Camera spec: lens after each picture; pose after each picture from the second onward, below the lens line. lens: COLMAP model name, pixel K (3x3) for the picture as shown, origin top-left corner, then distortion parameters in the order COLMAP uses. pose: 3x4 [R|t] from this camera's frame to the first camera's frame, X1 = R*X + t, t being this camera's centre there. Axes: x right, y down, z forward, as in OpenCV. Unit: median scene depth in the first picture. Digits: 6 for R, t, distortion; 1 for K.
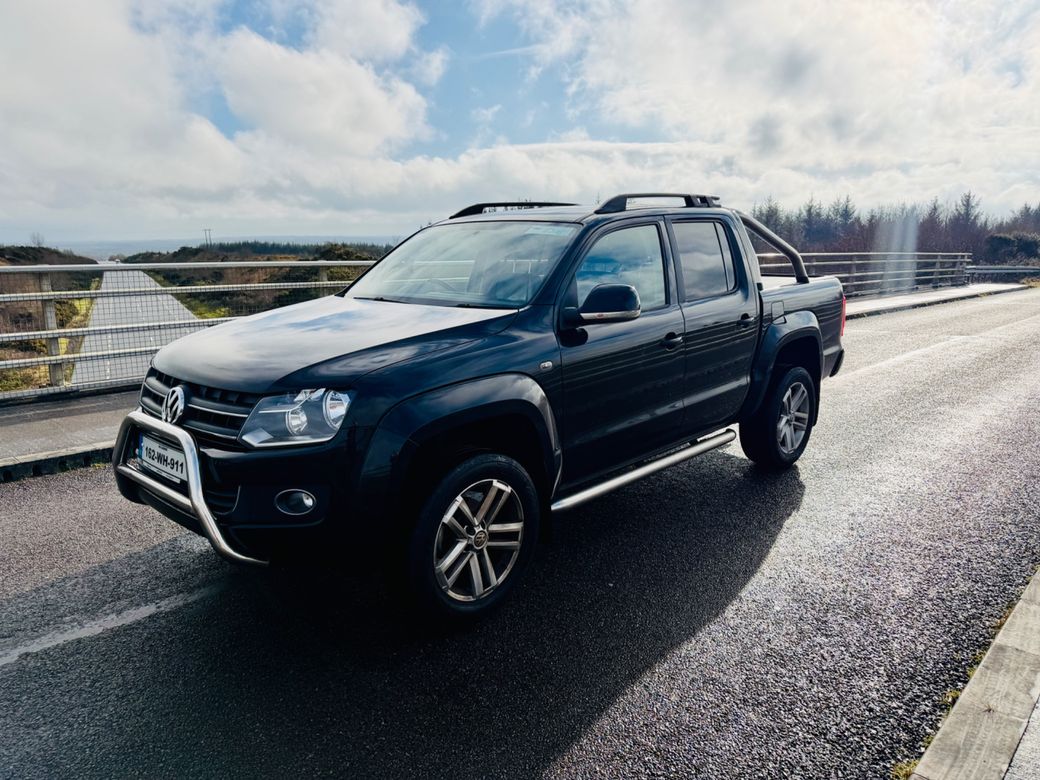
lens RADIAL K [[743.6, 0, 521.7], [0, 743.6, 383.9], [0, 0, 1]] dist [0.030777, -0.043384]
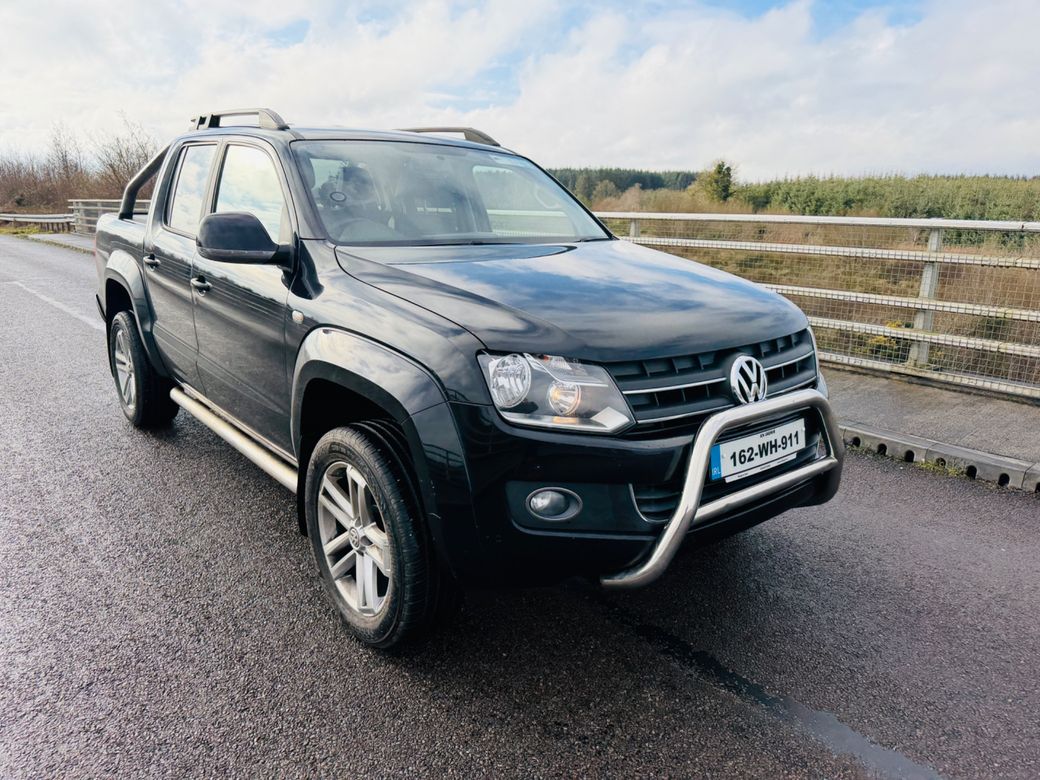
lens RADIAL K [[743.6, 0, 520.6], [0, 743.6, 394.3], [0, 0, 1]] dist [0.030777, -0.043384]
pose [[0.096432, -0.241505, 0.965596, -1.171452], [0.155821, 0.961819, 0.224999, -0.156730], [-0.983067, 0.128763, 0.130382, 1.086233]]
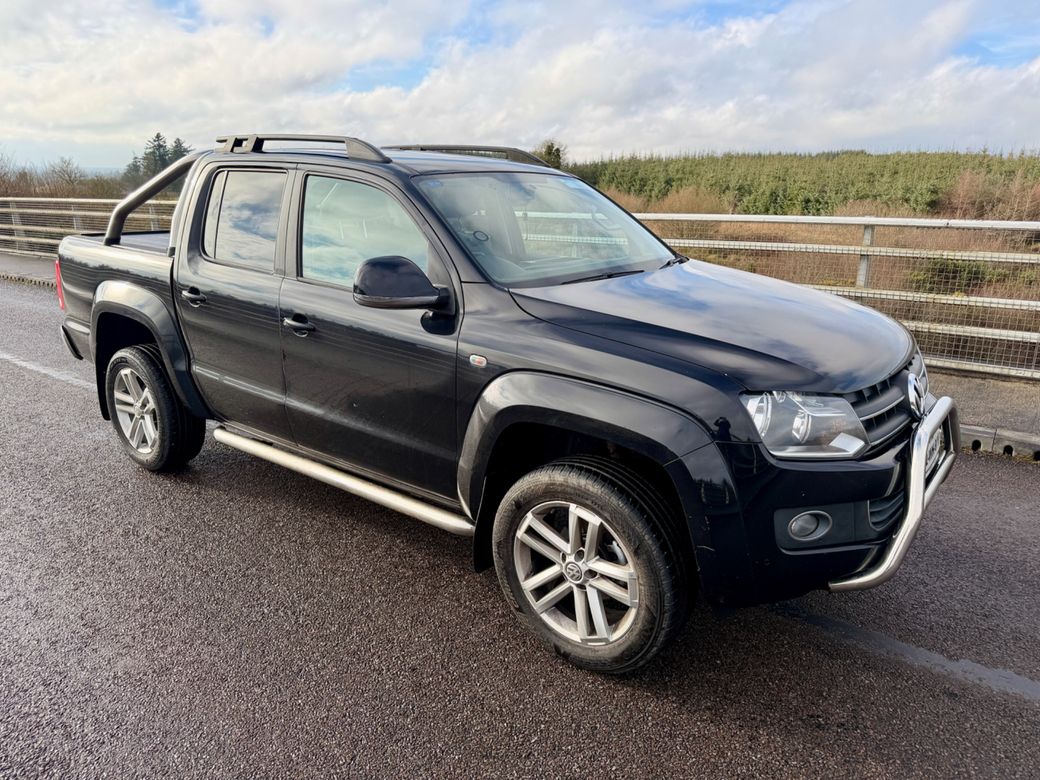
lens RADIAL K [[743.6, 0, 526.5], [0, 743.6, 394.5], [0, 0, 1]] dist [0.030777, -0.043384]
pose [[-0.134545, -0.264047, 0.955079, -1.187372], [0.171413, 0.943111, 0.284886, -0.286669], [-0.975969, 0.202043, -0.081629, 1.456888]]
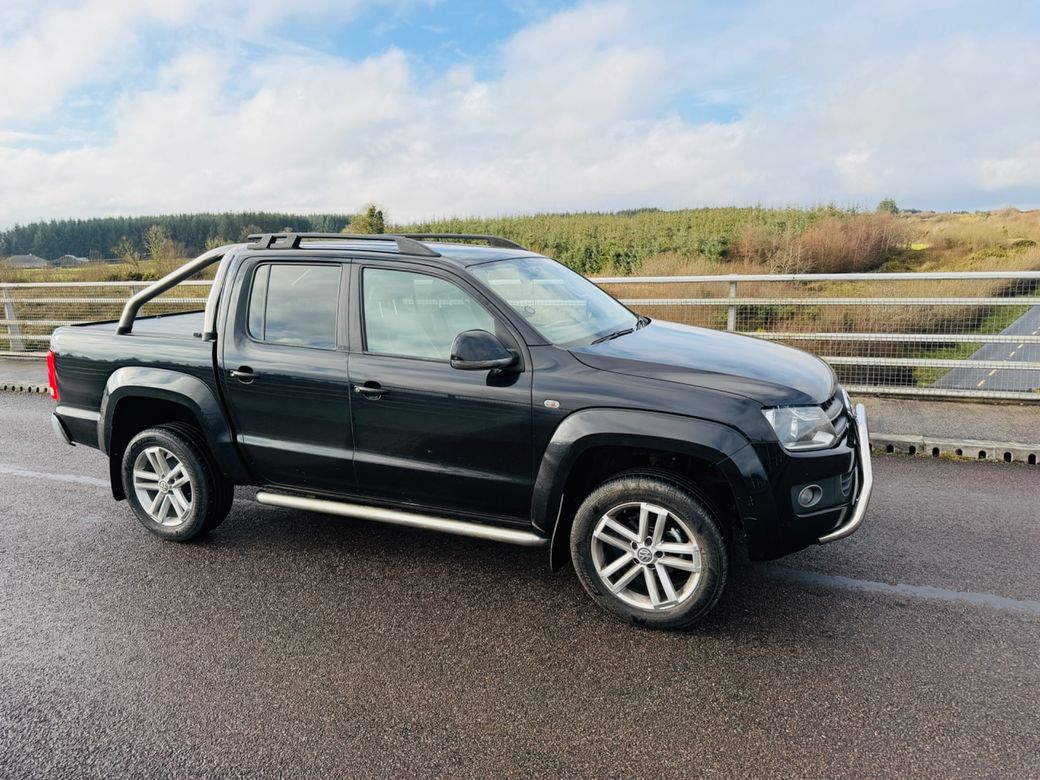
lens RADIAL K [[743.6, 0, 537.7], [0, 743.6, 394.3], [0, 0, 1]] dist [0.030777, -0.043384]
pose [[-0.376901, -0.171173, 0.910300, -1.355642], [0.189967, 0.947600, 0.256841, -0.393017], [-0.906564, 0.269731, -0.324634, 1.808887]]
